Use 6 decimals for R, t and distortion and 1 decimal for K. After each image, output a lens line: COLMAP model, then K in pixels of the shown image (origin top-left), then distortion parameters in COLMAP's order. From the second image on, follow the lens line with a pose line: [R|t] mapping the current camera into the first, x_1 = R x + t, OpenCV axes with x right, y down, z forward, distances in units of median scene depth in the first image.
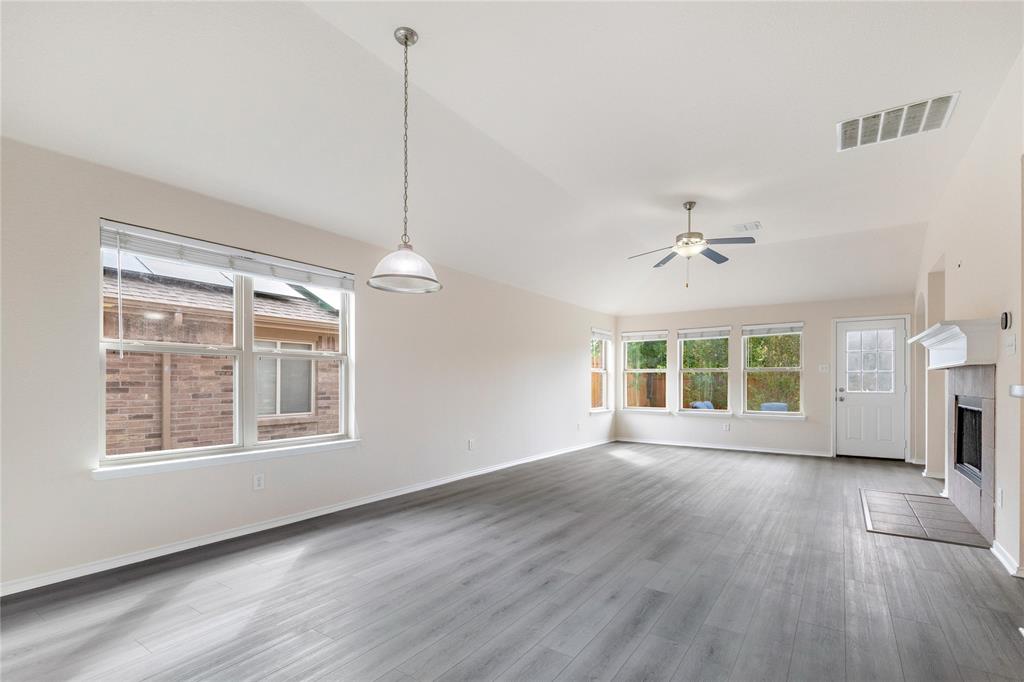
lens RADIAL K [[472.2, 0, 514.1], [0, 472.2, 379.0], [0, 0, 1]] dist [0.002229, 0.002527]
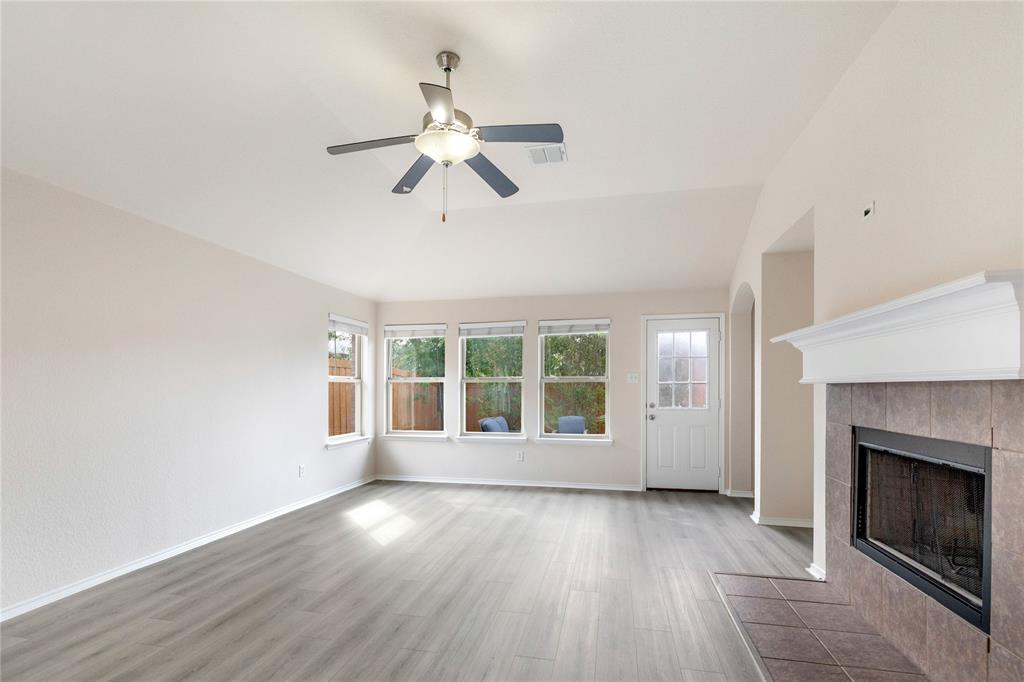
lens RADIAL K [[472.2, 0, 494.6], [0, 472.2, 391.9], [0, 0, 1]] dist [0.002229, 0.002527]
pose [[0.936706, -0.004989, 0.350081, 0.152232], [0.000435, 0.999914, 0.013084, -0.009671], [-0.350116, -0.012104, 0.936628, 0.318176]]
